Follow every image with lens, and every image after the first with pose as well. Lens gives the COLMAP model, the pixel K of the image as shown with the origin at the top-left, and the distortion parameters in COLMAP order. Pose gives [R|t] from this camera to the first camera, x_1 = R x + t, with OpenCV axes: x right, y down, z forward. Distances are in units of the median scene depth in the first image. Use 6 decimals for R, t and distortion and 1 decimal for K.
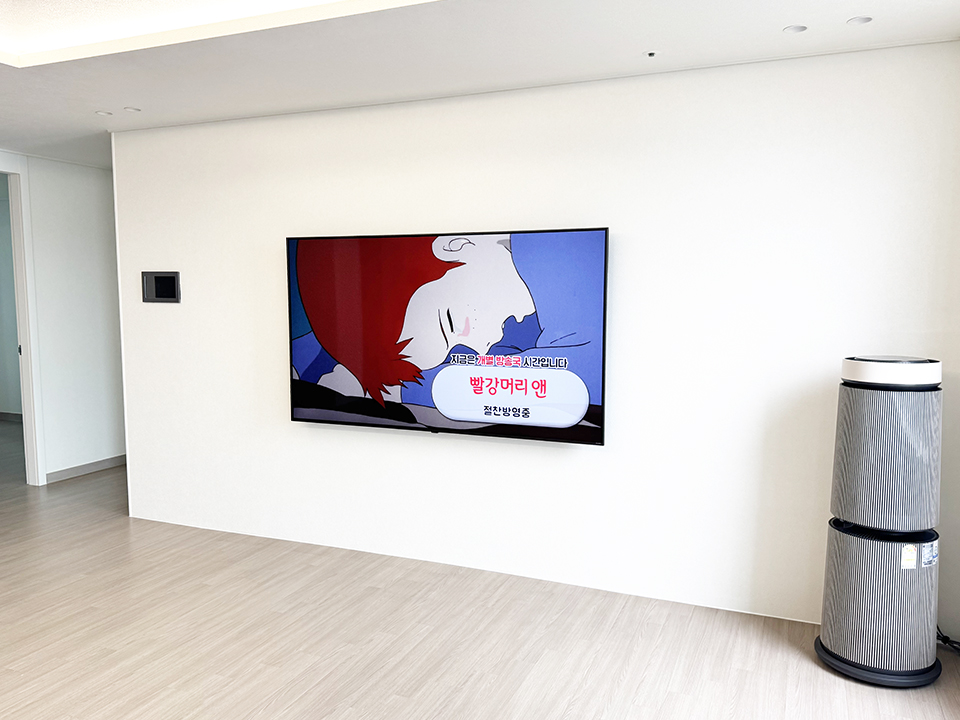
lens RADIAL K [[747.2, 0, 480.0], [0, 747.2, 360.0], [0, 0, 1]] dist [0.062105, -0.093953]
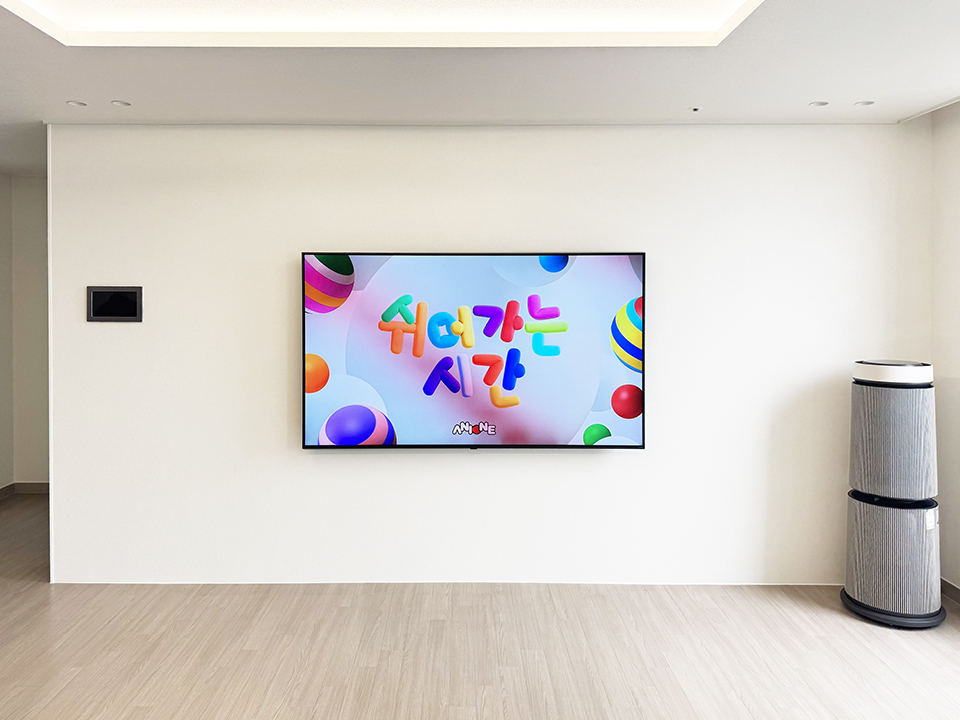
lens RADIAL K [[696.1, 0, 463.1], [0, 696.1, 300.0], [0, 0, 1]] dist [0.008847, -0.005882]
pose [[0.923474, -0.002278, 0.383654, -0.438268], [0.034509, 0.996422, -0.077147, -0.032012], [-0.382106, 0.084483, 0.920249, 0.135000]]
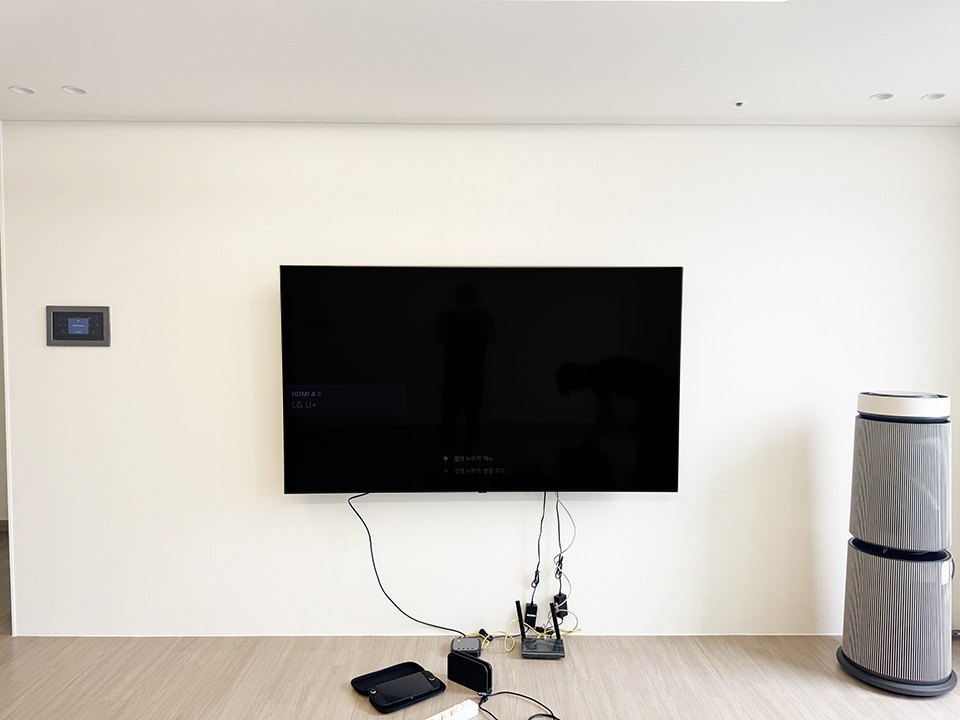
lens RADIAL K [[662.9, 0, 480.0], [0, 662.9, 360.0], [0, 0, 1]] dist [-0.004459, -0.000987]
pose [[0.918100, -0.012550, 0.396150, -0.382880], [0.033262, 0.998412, -0.045456, -0.022177], [-0.394951, 0.054910, 0.917060, 0.273660]]
